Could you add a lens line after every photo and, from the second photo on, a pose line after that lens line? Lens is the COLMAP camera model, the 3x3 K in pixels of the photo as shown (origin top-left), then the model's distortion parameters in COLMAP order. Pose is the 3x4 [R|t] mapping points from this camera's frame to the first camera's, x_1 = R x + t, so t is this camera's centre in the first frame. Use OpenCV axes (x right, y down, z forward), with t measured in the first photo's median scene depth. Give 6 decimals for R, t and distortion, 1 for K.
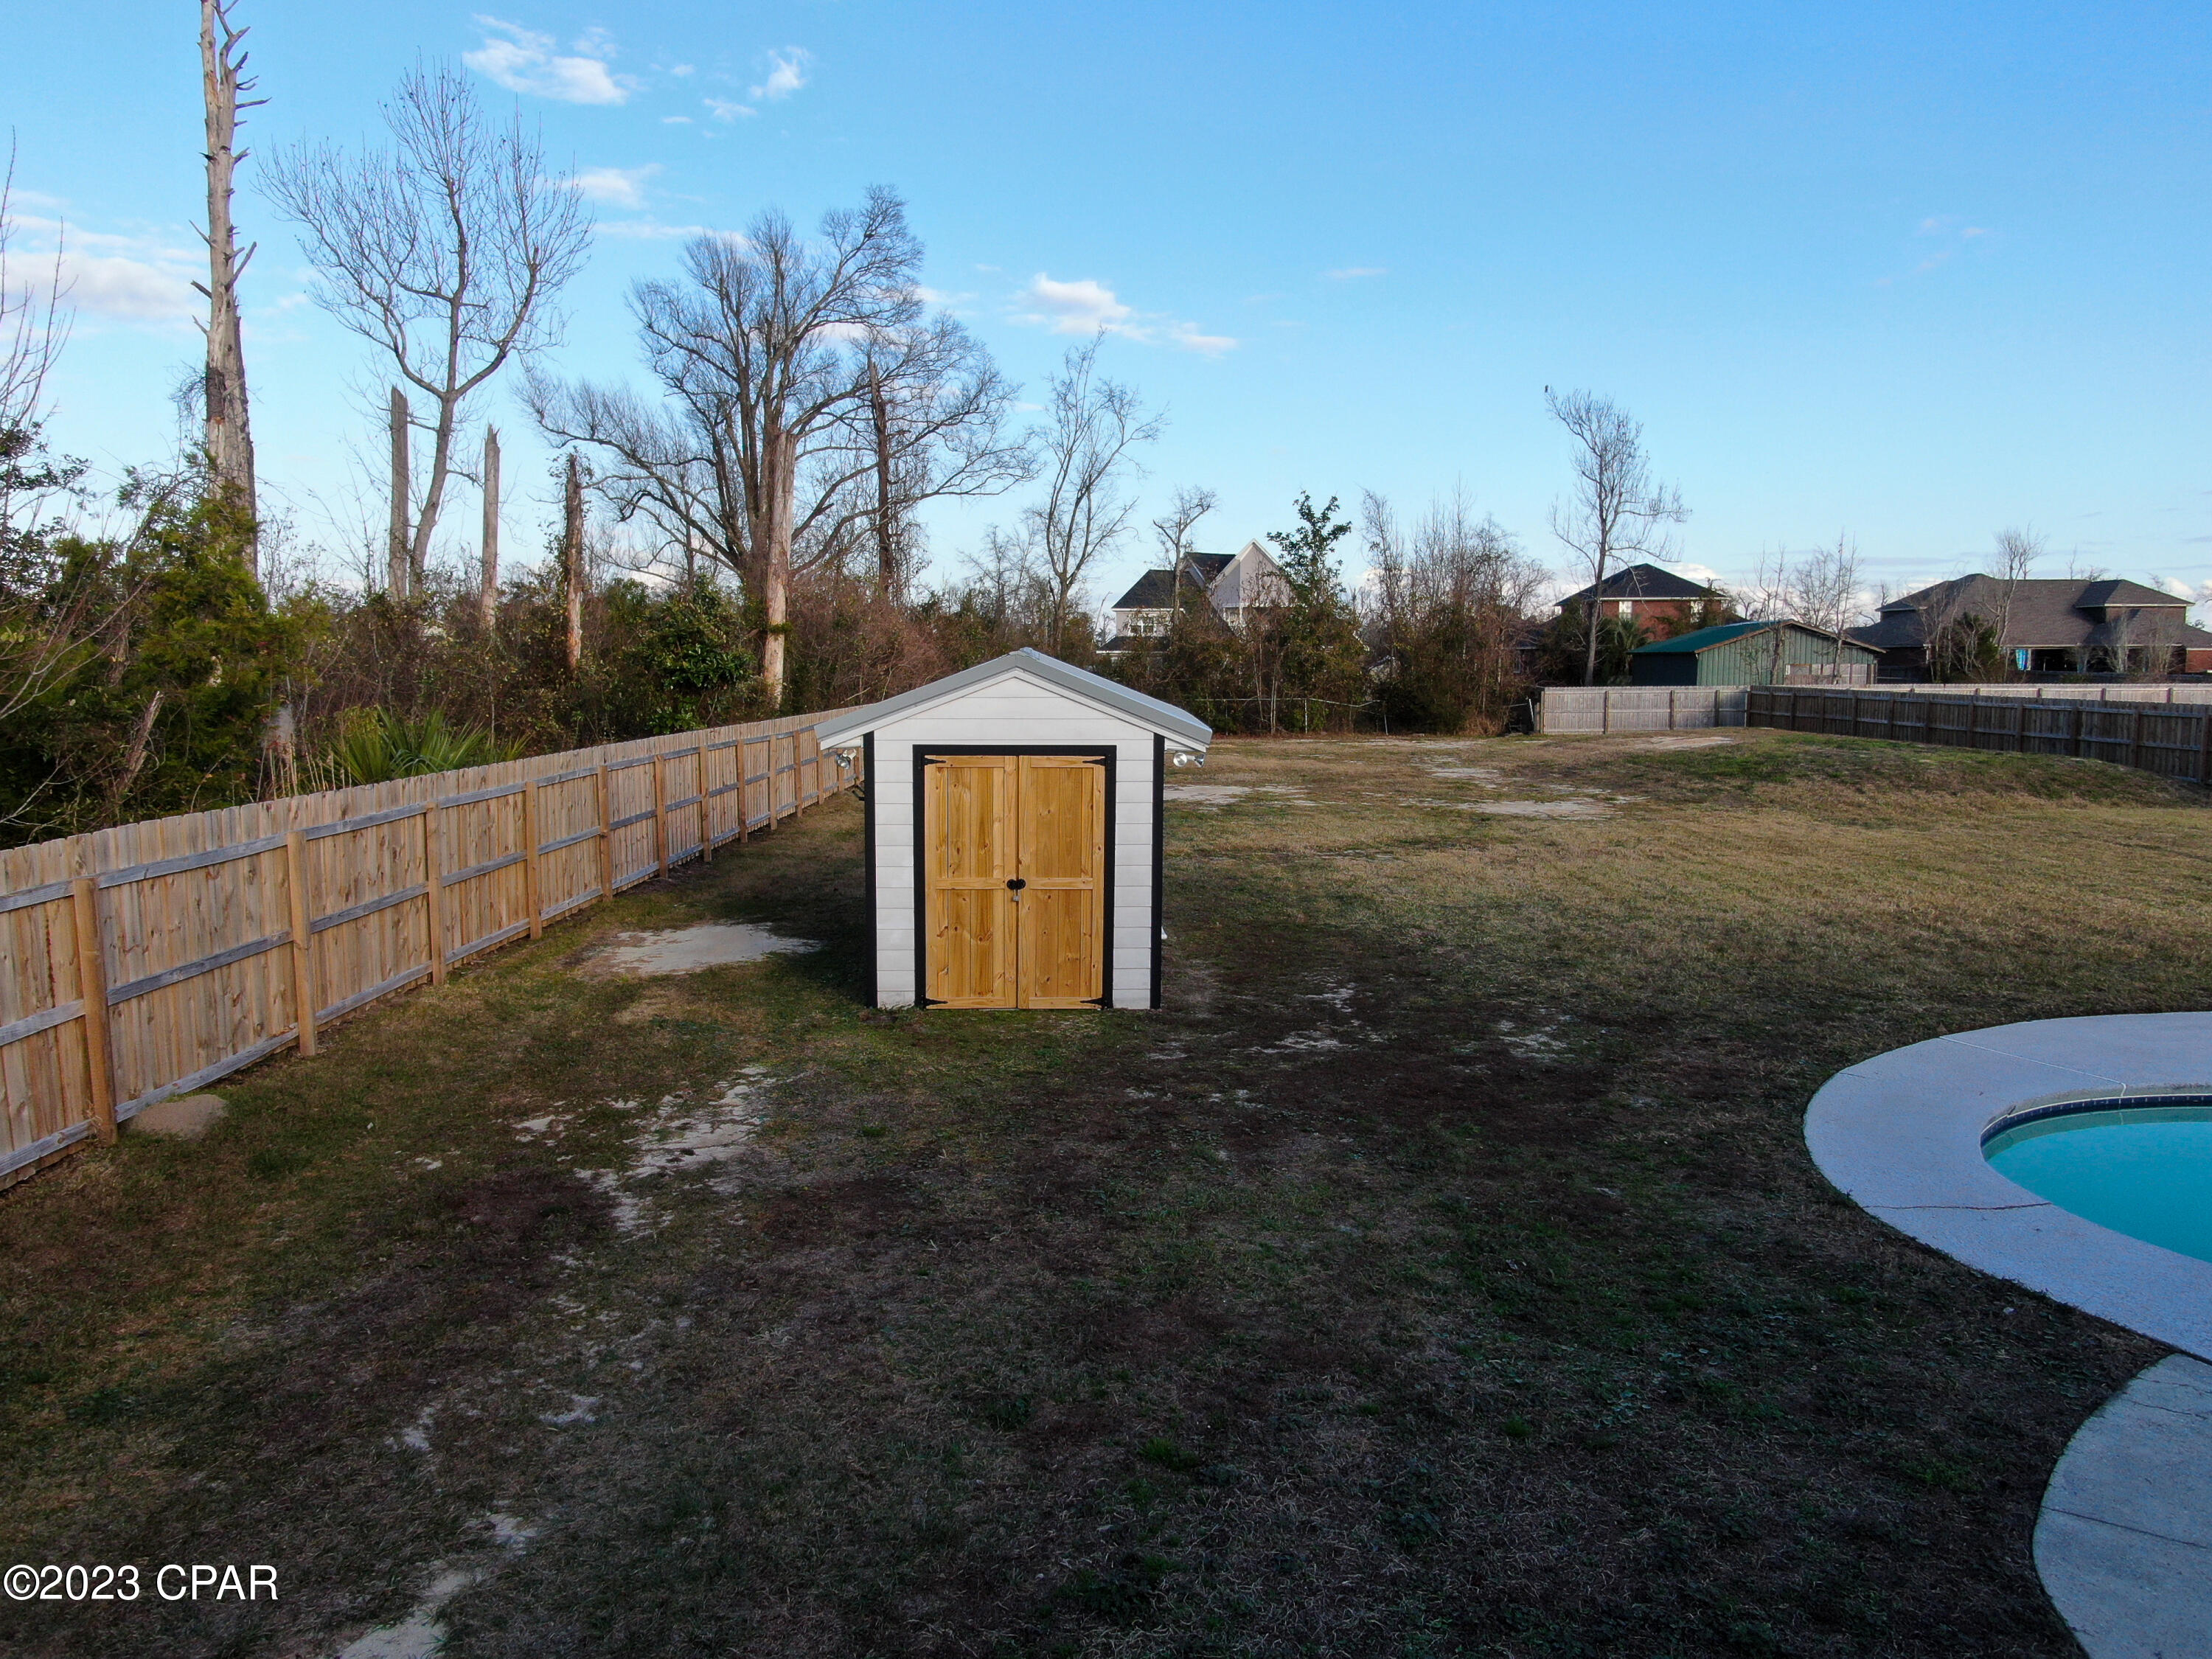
lens RADIAL K [[1589.3, 0, 1097.7], [0, 1589.3, 824.2], [0, 0, 1]] dist [-0.016033, 0.006964]
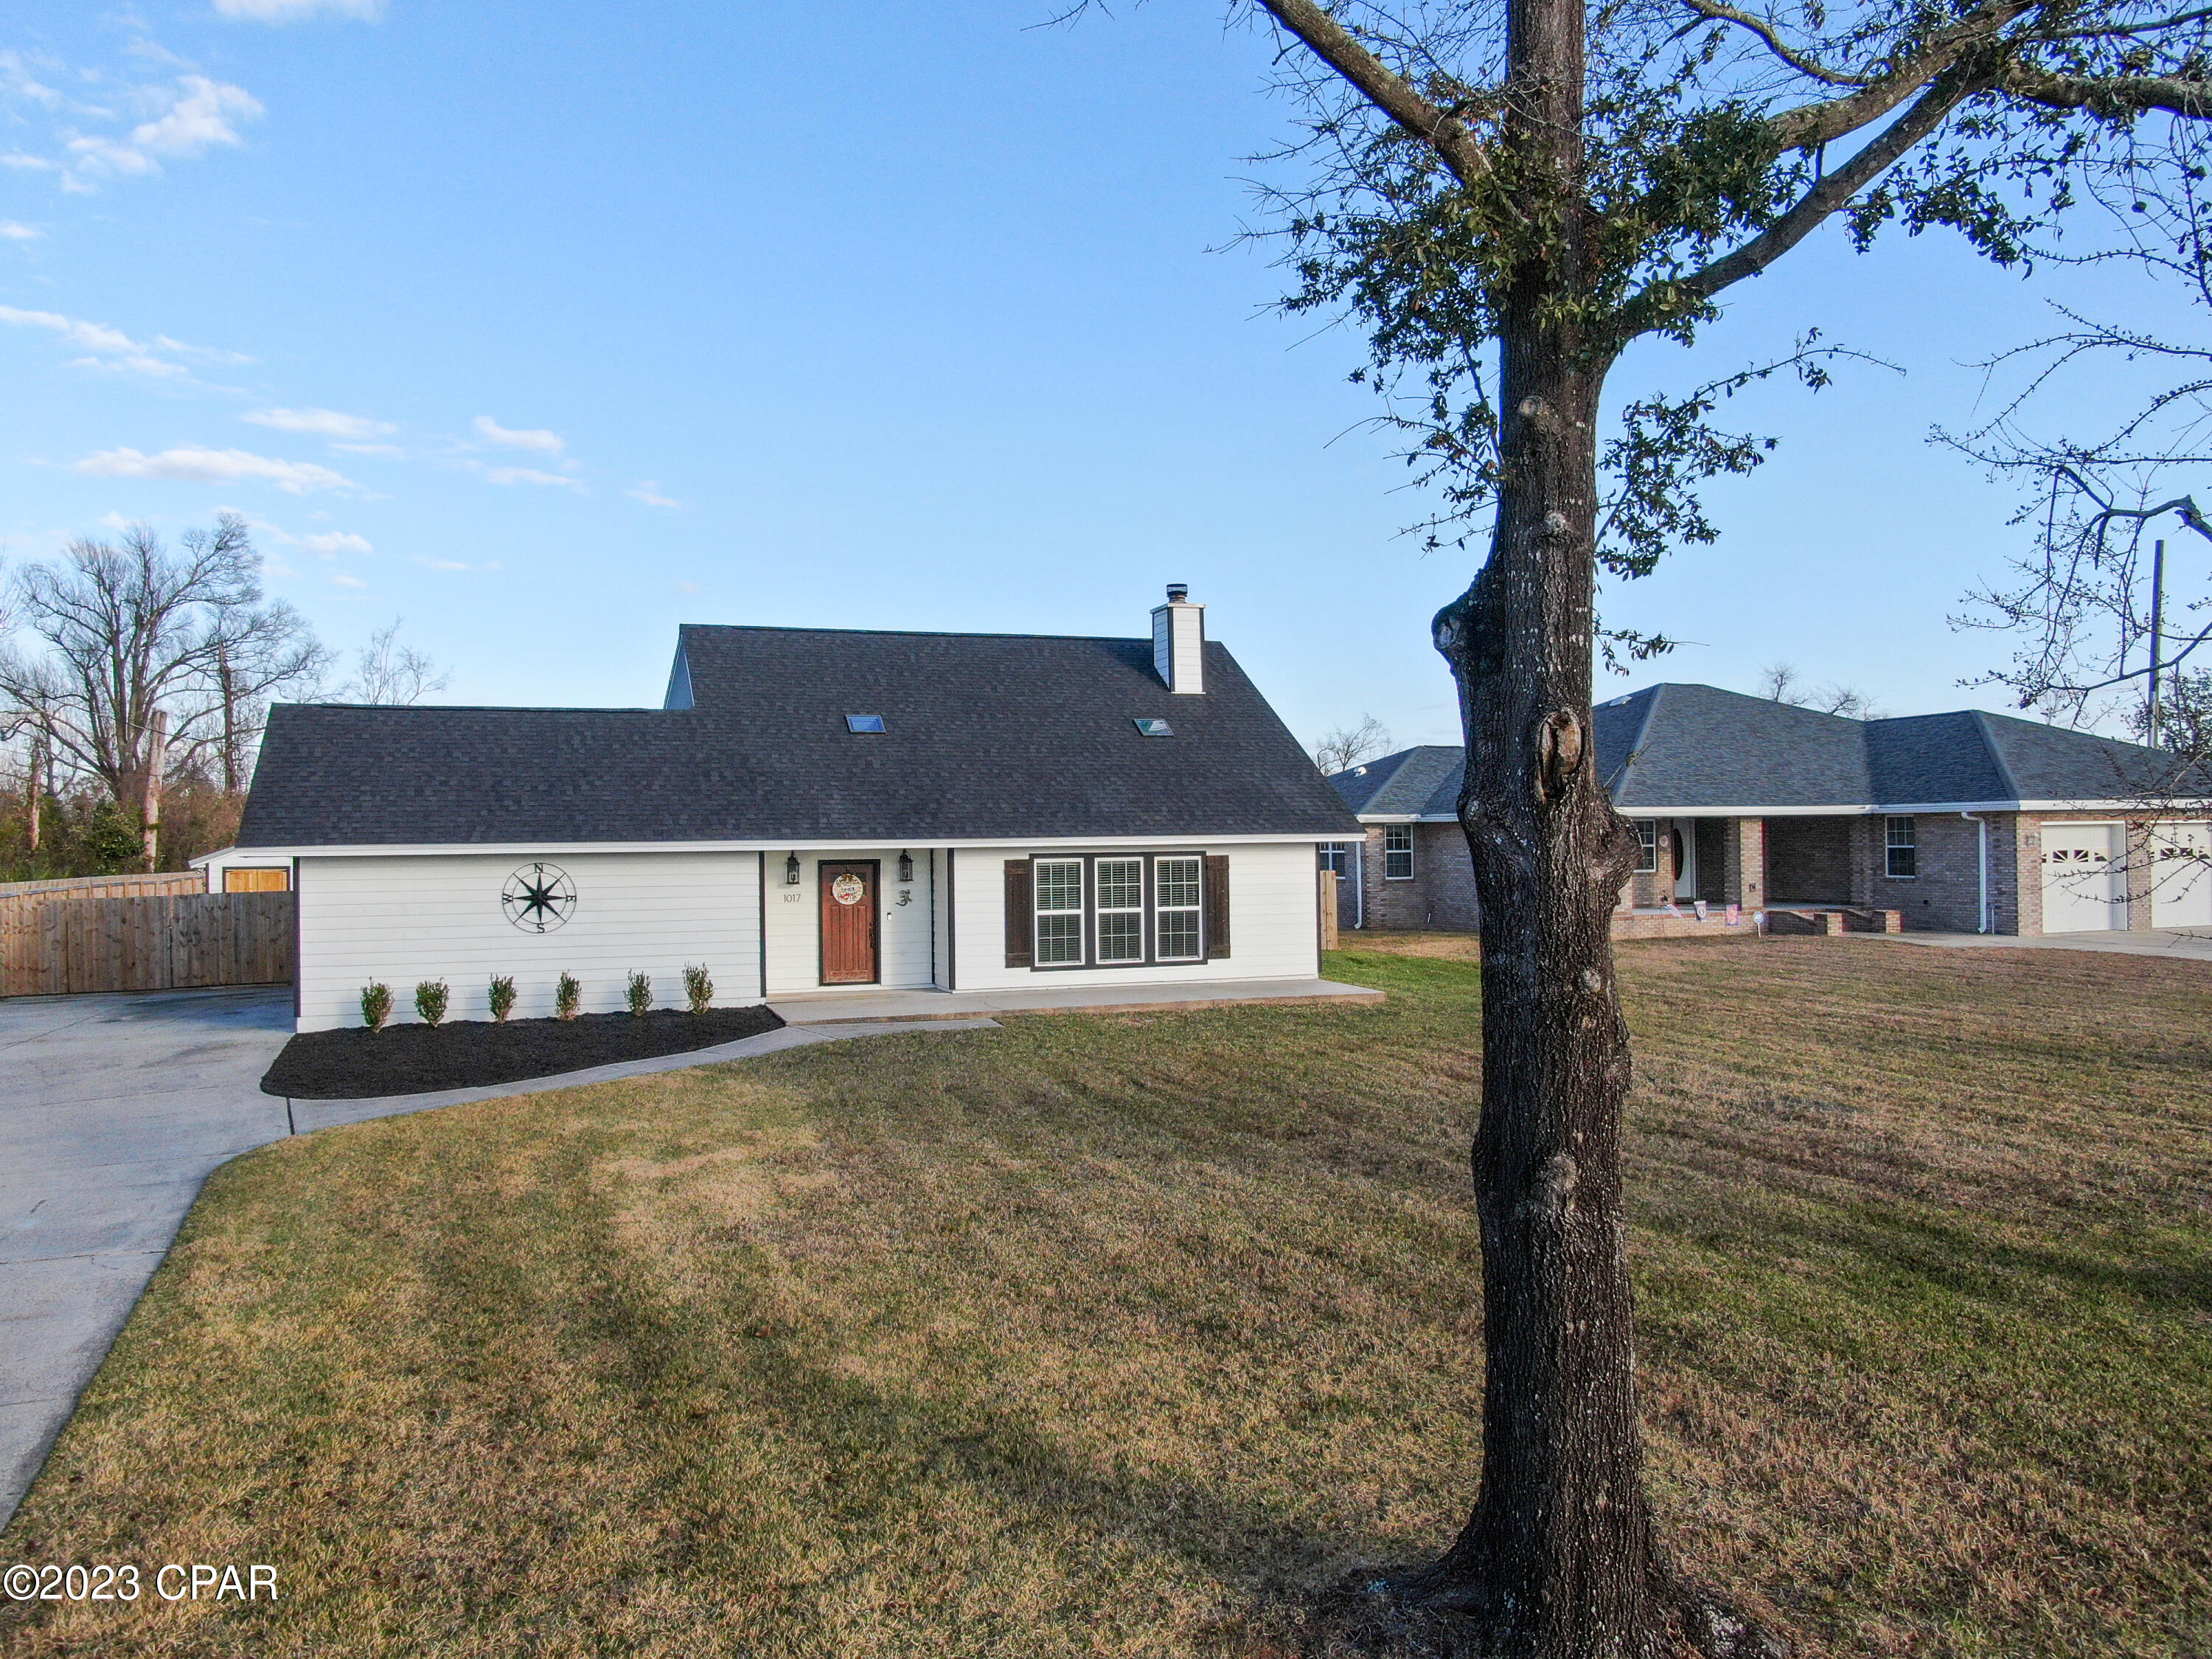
lens RADIAL K [[1589.3, 0, 1099.9], [0, 1589.3, 835.2], [0, 0, 1]] dist [-0.016033, 0.006964]
pose [[0.935255, -0.008083, 0.353882, 0.094434], [0.046207, 0.993973, -0.099413, 0.064885], [-0.350945, 0.109329, 0.929992, -0.596435]]
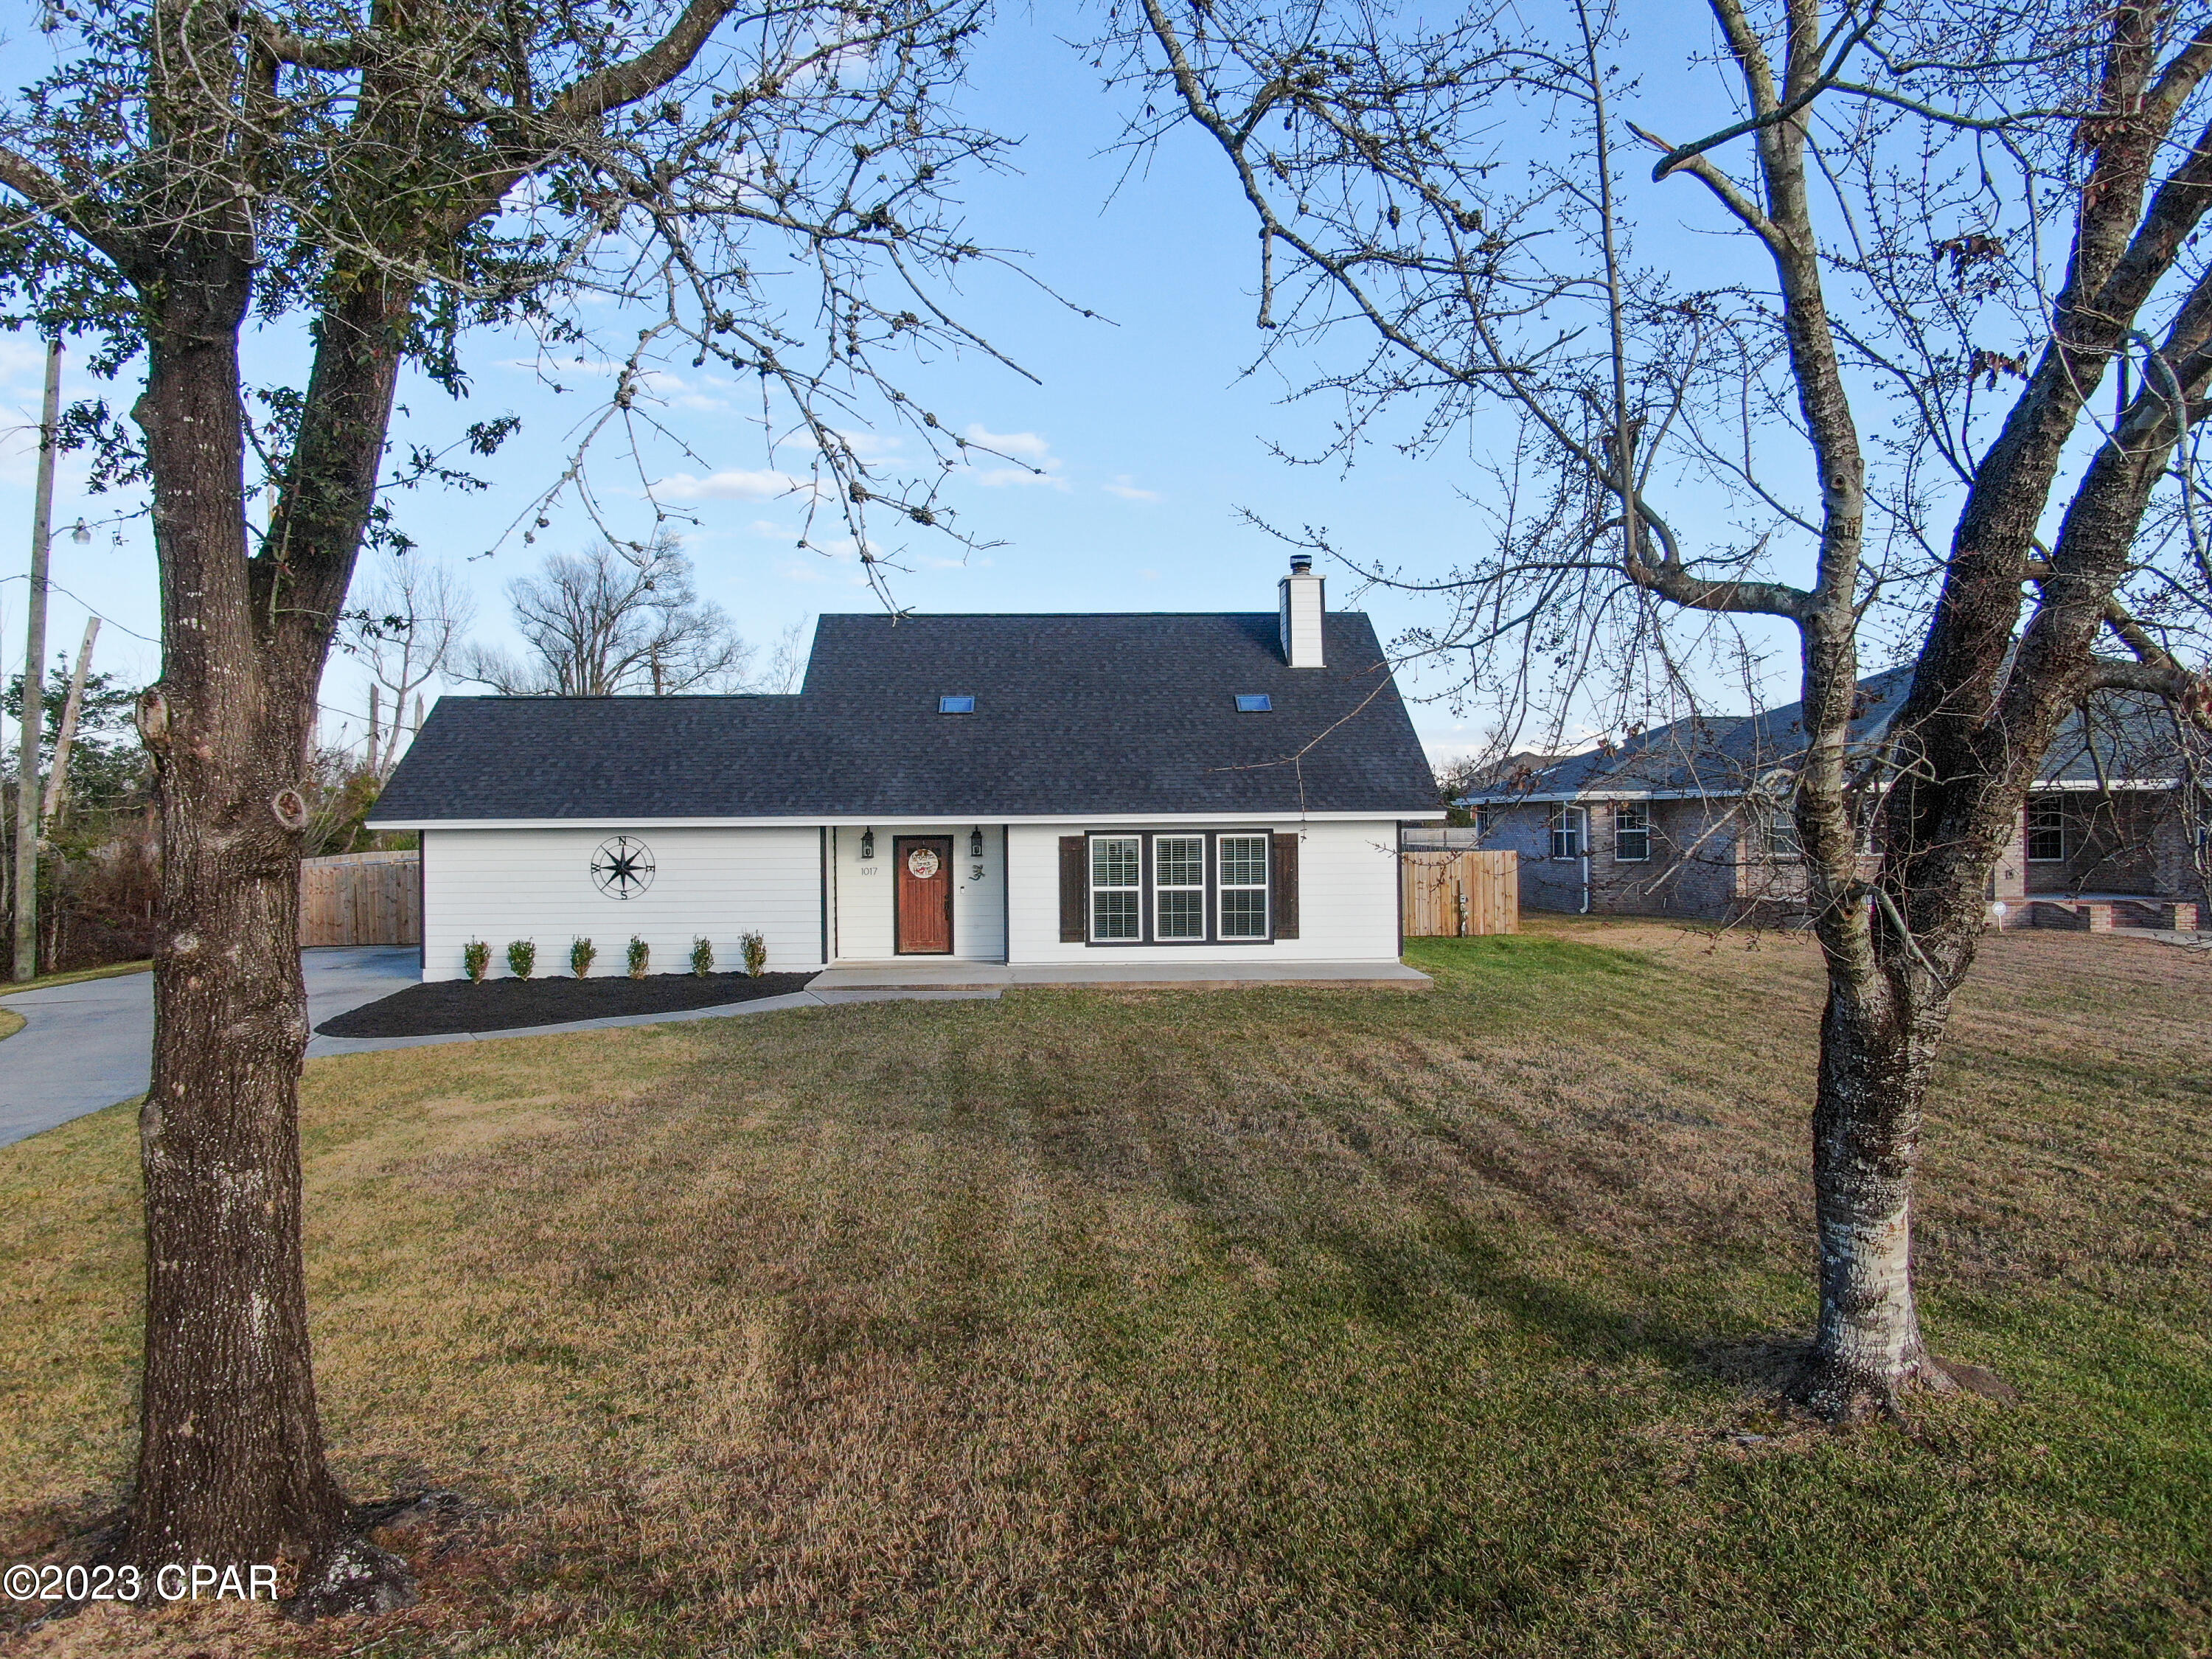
lens RADIAL K [[1589.3, 0, 1099.1], [0, 1589.3, 834.0], [0, 0, 1]] dist [-0.016033, 0.006964]
pose [[0.997920, -0.007227, 0.064058, 0.205290], [0.013347, 0.995326, -0.095643, 0.068882], [-0.063068, 0.096299, 0.993352, -0.621521]]
